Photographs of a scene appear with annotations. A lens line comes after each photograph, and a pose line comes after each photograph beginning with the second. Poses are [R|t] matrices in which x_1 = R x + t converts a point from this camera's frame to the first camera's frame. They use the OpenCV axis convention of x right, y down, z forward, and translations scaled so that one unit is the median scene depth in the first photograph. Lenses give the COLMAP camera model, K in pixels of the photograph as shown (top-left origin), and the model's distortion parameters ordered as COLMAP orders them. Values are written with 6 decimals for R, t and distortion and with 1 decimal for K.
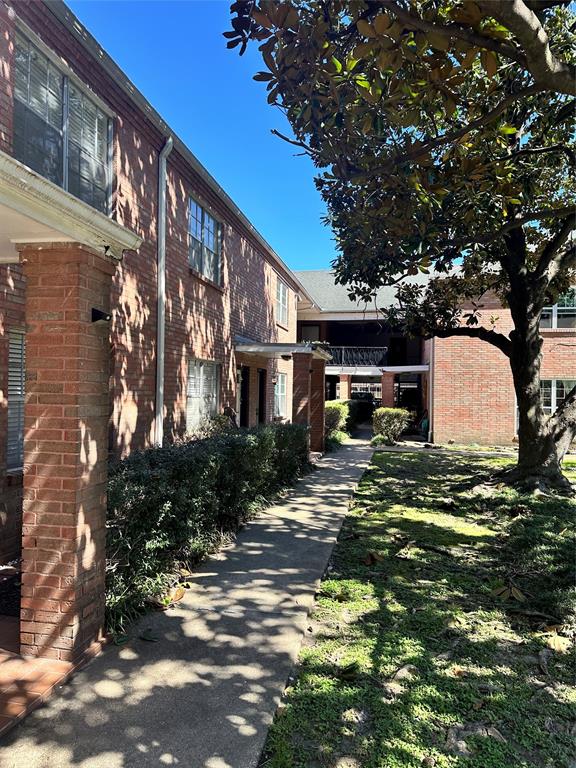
lens RADIAL K [[528.2, 0, 288.0], [0, 528.2, 384.0], [0, 0, 1]] dist [0.089600, -0.001806]
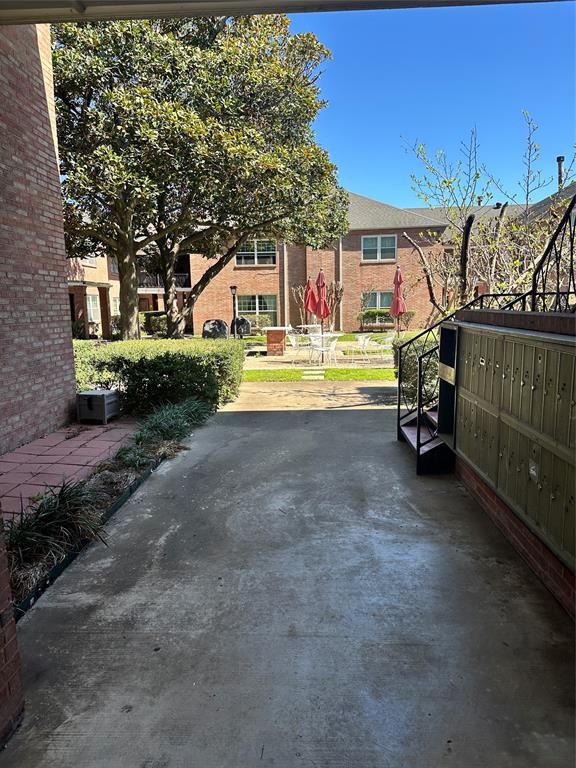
lens RADIAL K [[528.2, 0, 288.0], [0, 528.2, 384.0], [0, 0, 1]] dist [0.089600, -0.001806]
pose [[0.988181, -0.056757, 0.142395, 0.330462], [0.033062, 0.985979, 0.163562, -0.000318], [-0.149682, -0.156921, 0.976202, -0.745133]]
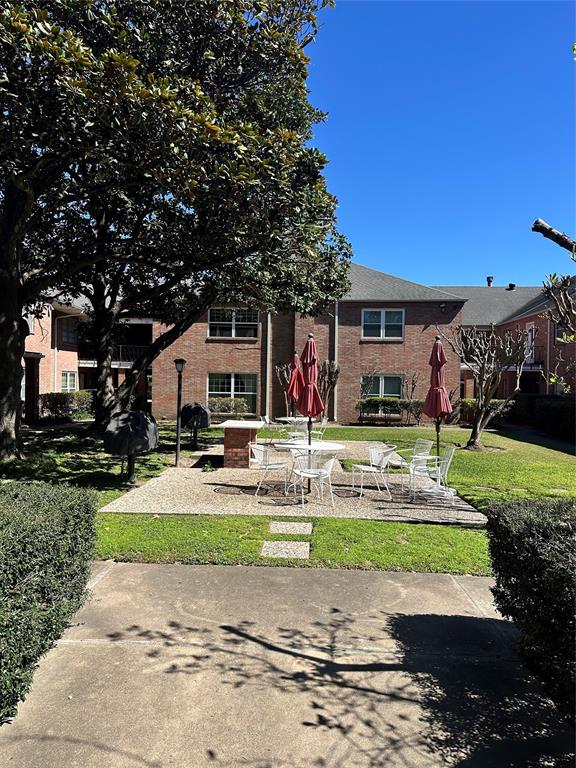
lens RADIAL K [[528.2, 0, 288.0], [0, 528.2, 384.0], [0, 0, 1]] dist [0.089600, -0.001806]
pose [[0.986409, 0.002122, 0.164292, 0.407269], [-0.004875, 0.999854, 0.016353, -0.002989], [-0.164234, -0.016932, 0.986276, -0.405513]]
